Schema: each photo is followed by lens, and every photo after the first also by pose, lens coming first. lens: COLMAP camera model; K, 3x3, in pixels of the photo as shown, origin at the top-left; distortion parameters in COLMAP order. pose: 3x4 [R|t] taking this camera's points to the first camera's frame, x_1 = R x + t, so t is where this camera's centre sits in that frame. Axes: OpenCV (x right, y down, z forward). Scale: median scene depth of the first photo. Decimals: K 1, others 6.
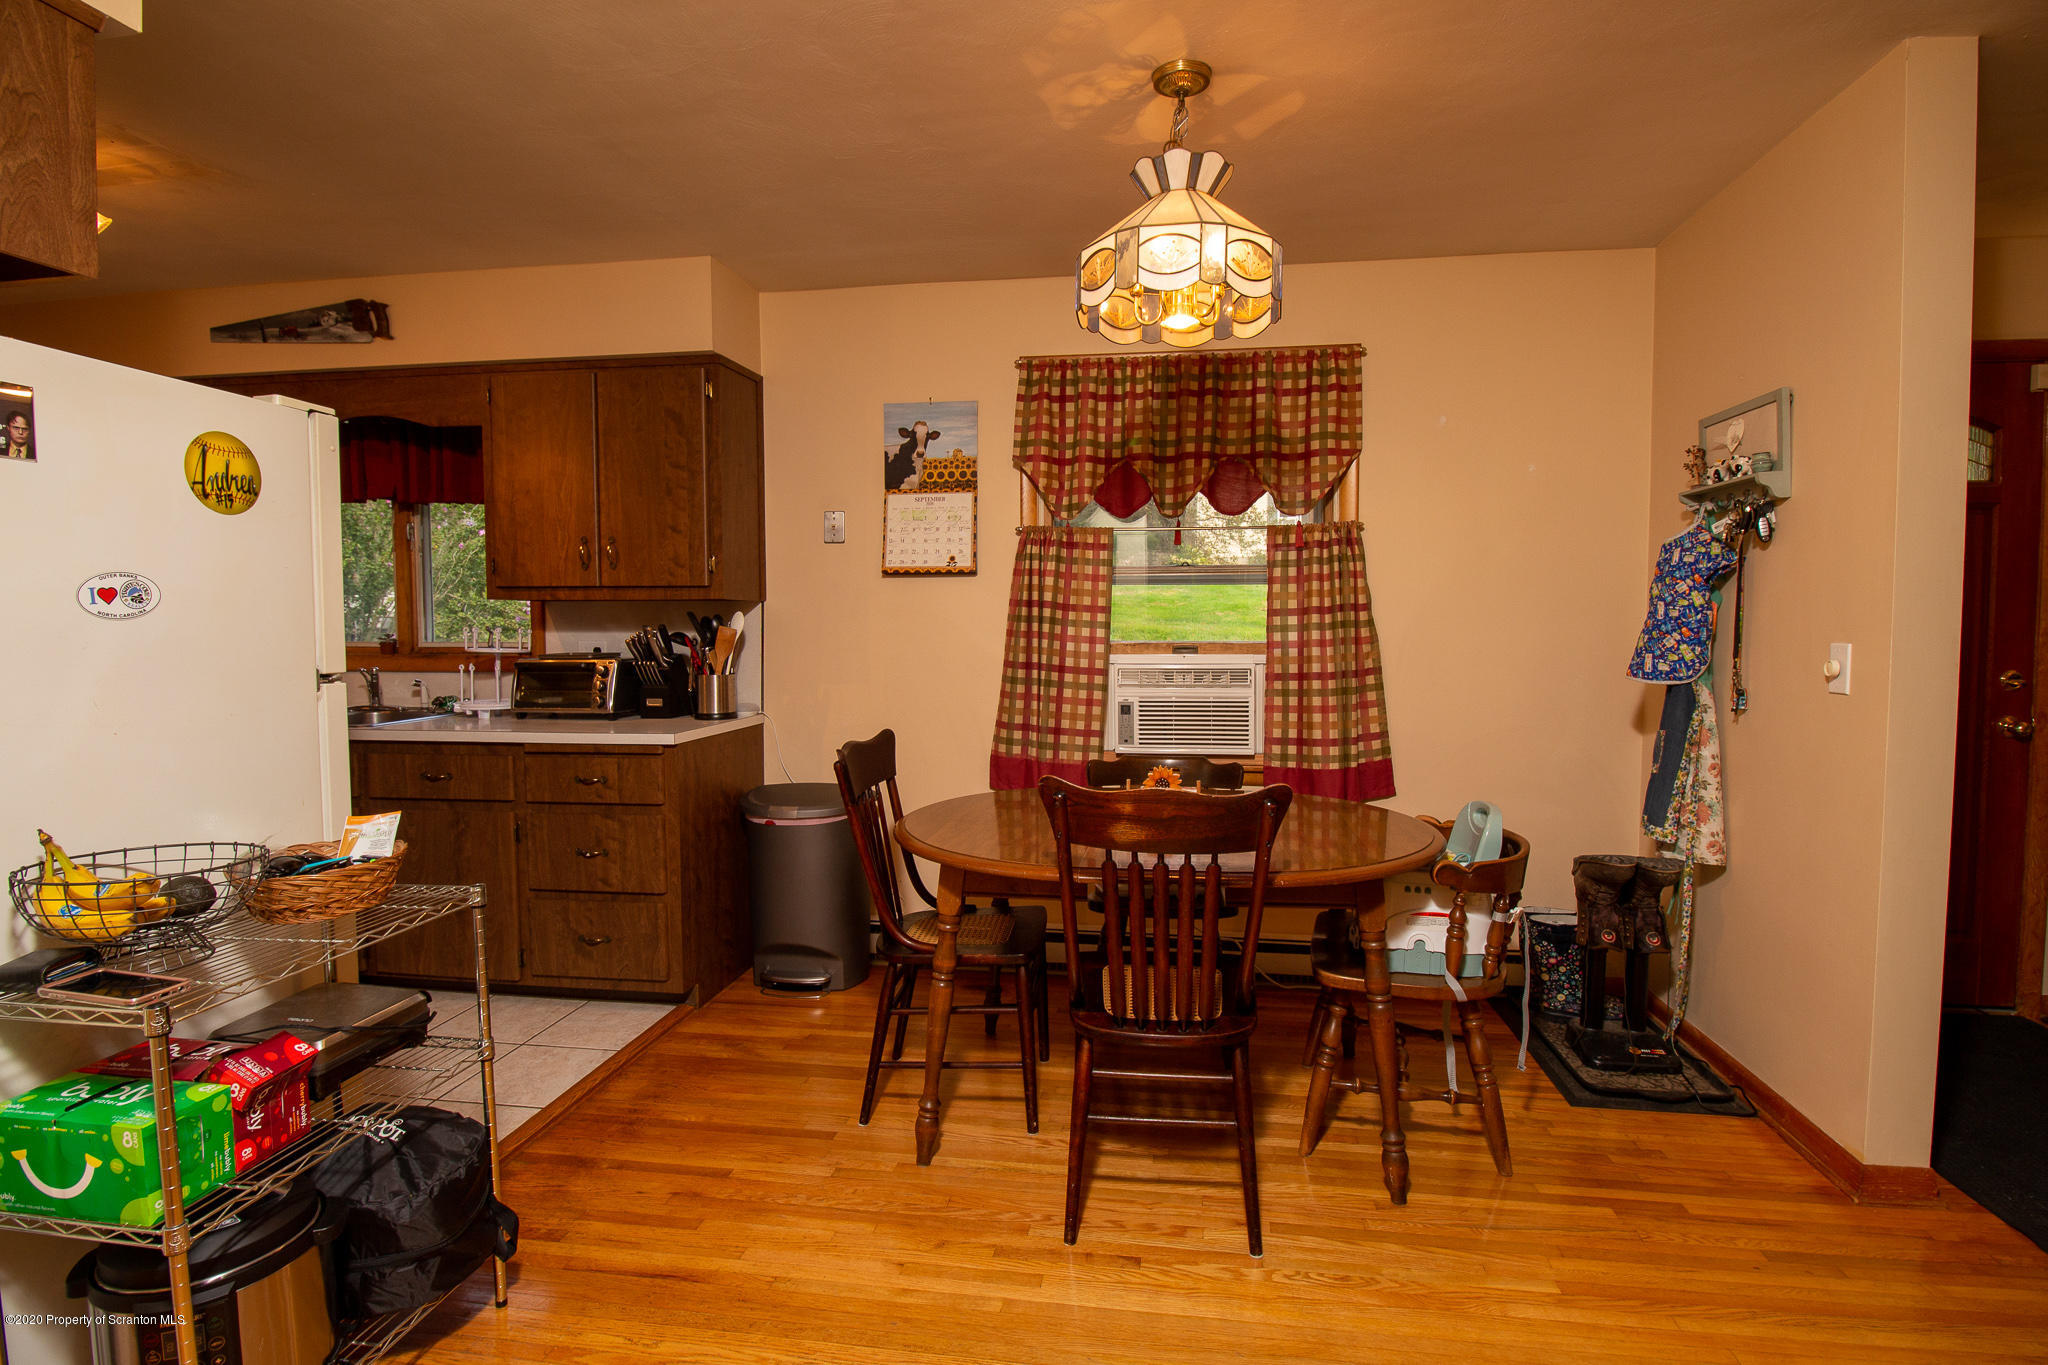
lens RADIAL K [[952.2, 0, 1044.1], [0, 952.2, 670.8], [0, 0, 1]] dist [0.003214, -0.014868]
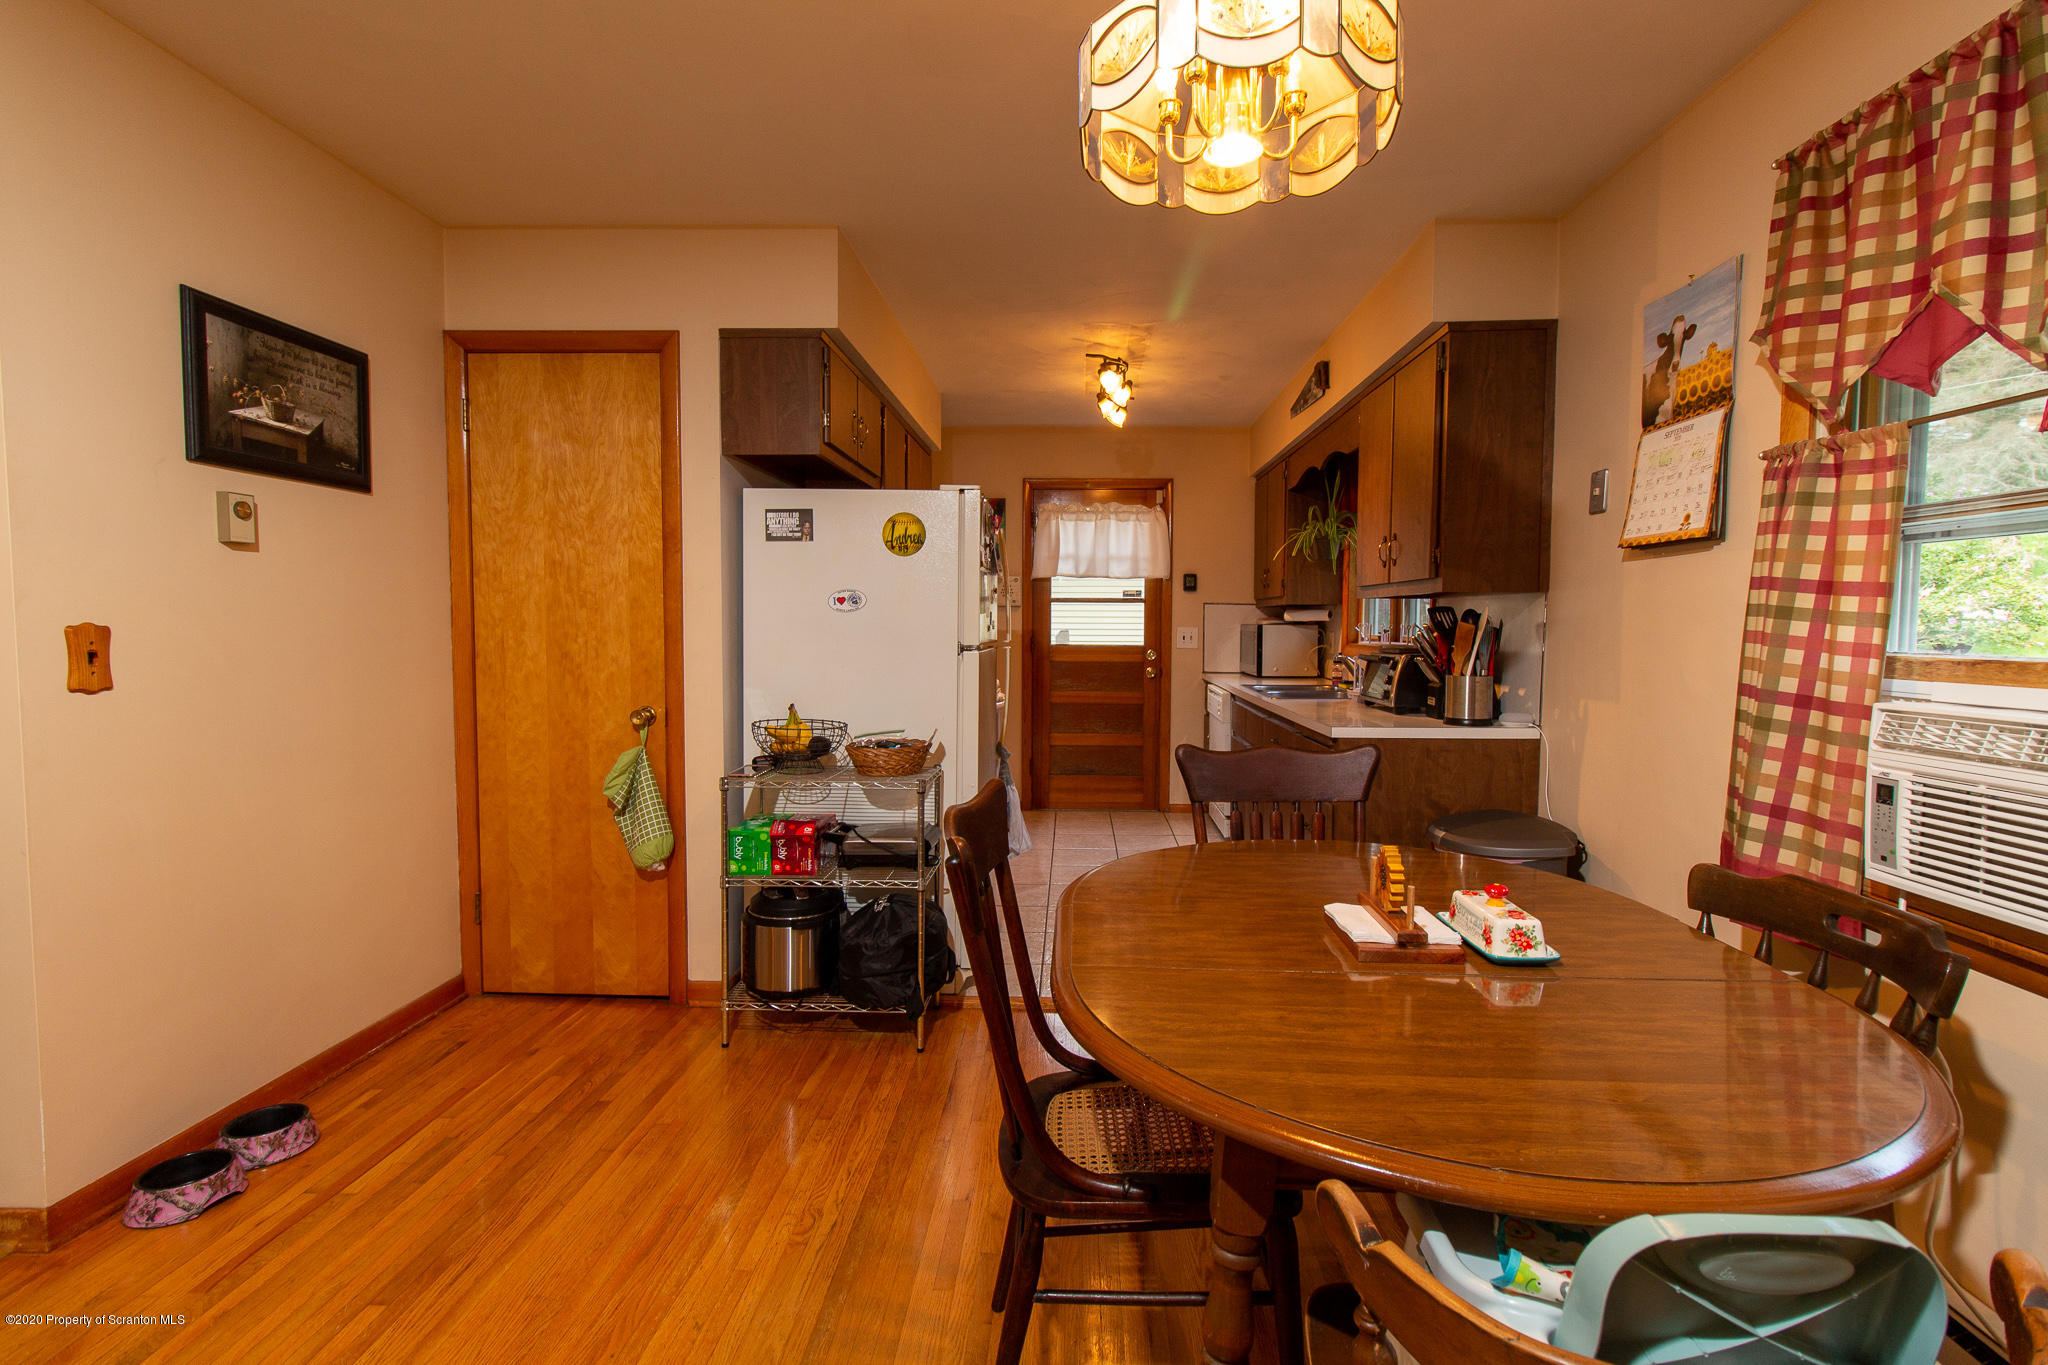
lens RADIAL K [[952.2, 0, 1044.1], [0, 952.2, 670.8], [0, 0, 1]] dist [0.003214, -0.014868]
pose [[0.125702, 0.052118, -0.990698, 0.496325], [-0.056528, 0.997373, 0.045296, -0.019183], [0.990456, 0.050308, 0.128317, 0.495053]]
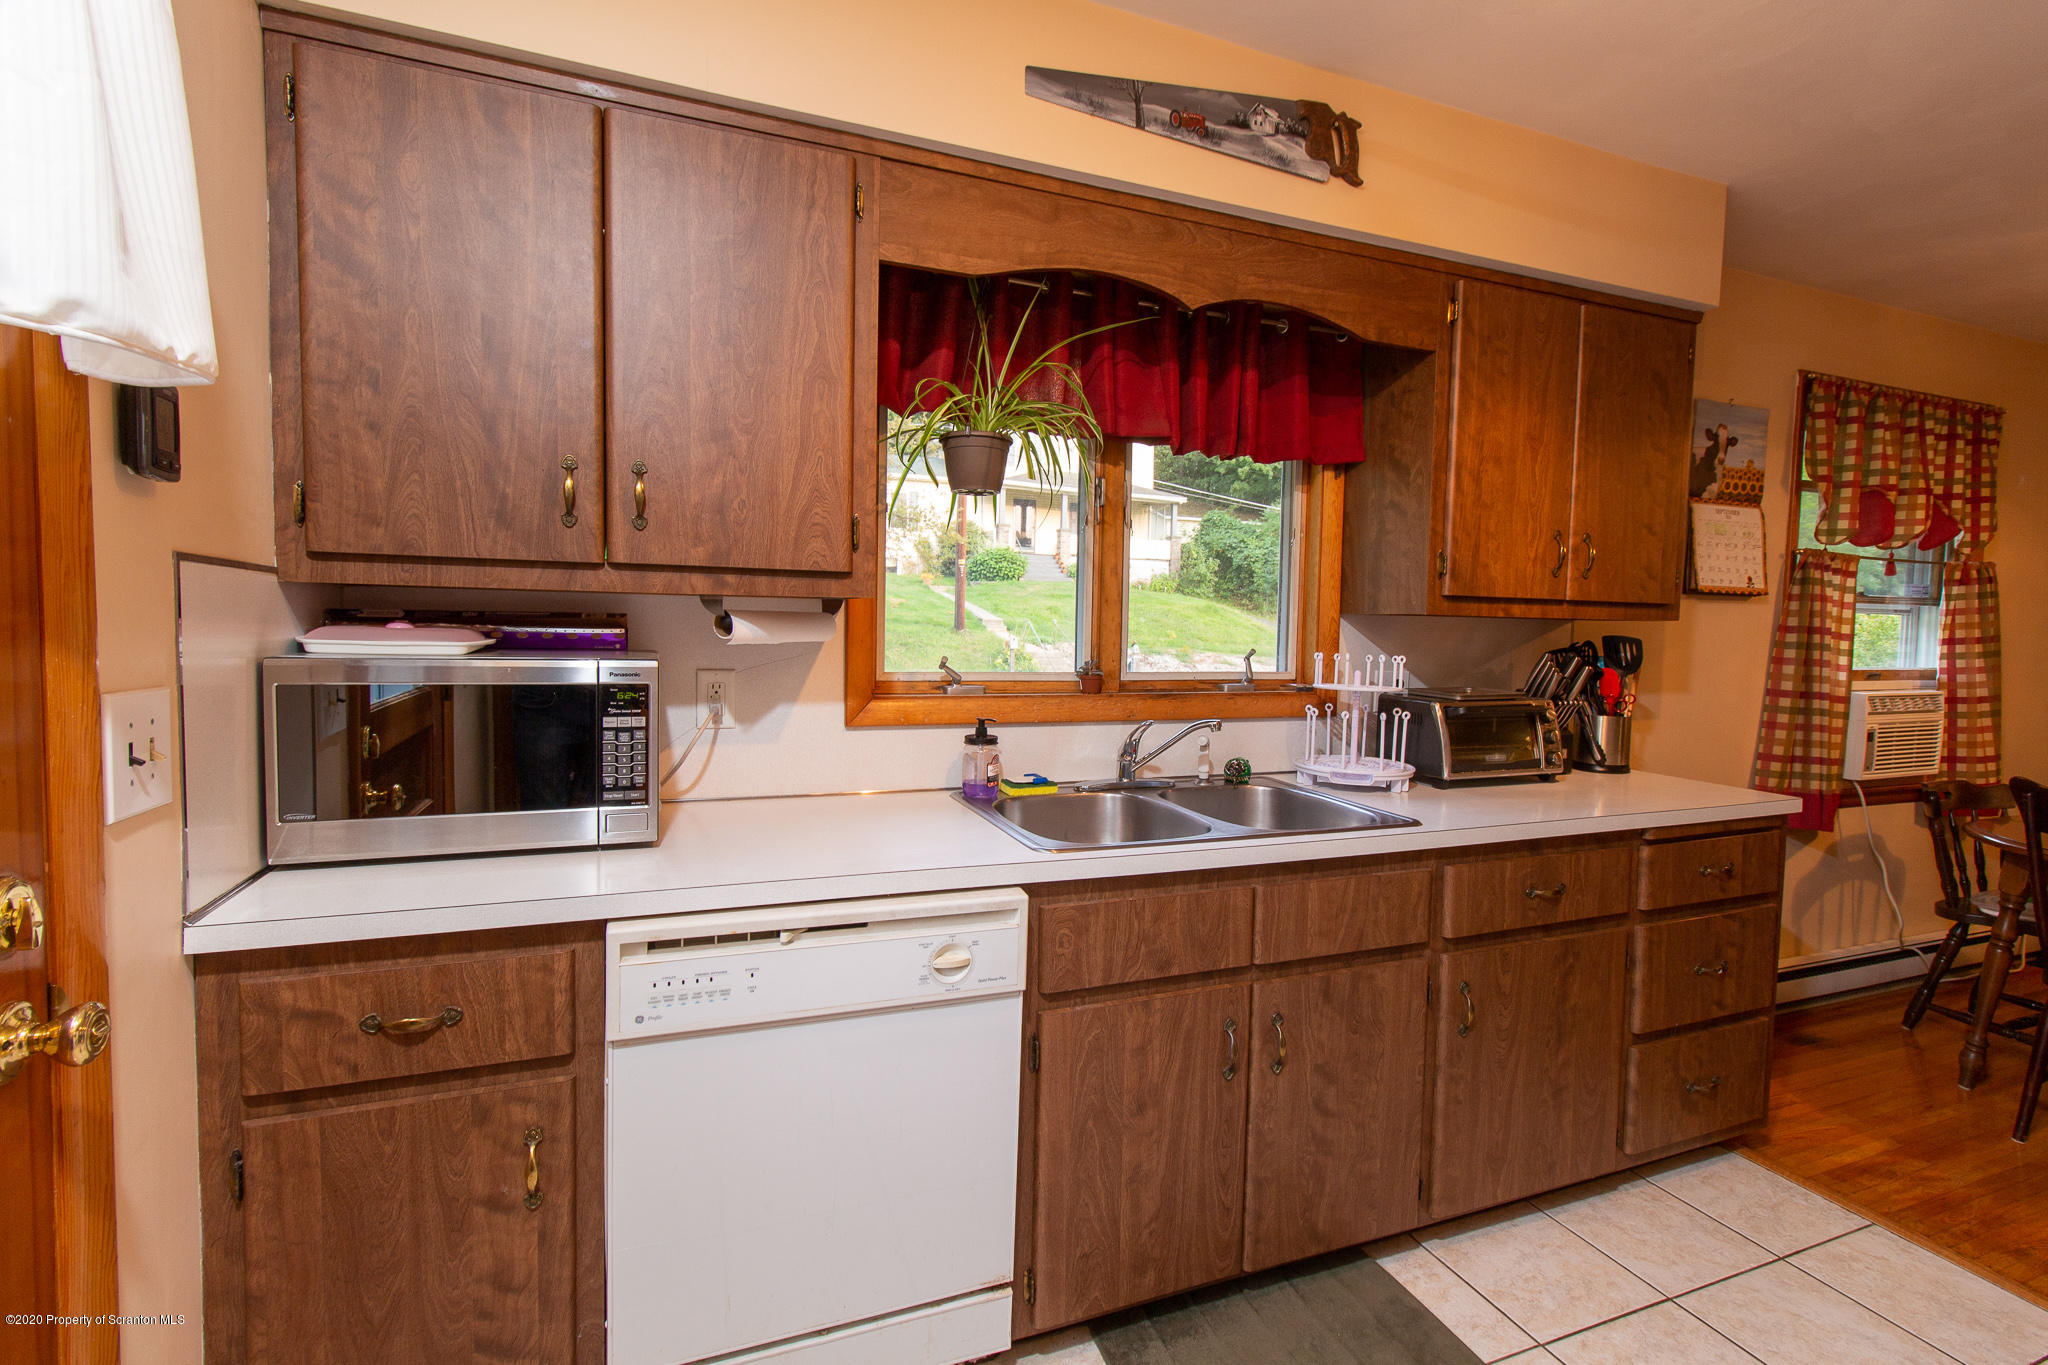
lens RADIAL K [[916.9, 0, 971.3], [0, 916.9, 670.8], [0, 0, 1]] dist [0.000538, -0.000157]
pose [[0.874461, -0.010515, 0.484983, -1.189671], [0.005270, 0.999912, 0.012176, -0.045116], [-0.485068, -0.008091, 0.874439, 0.597961]]
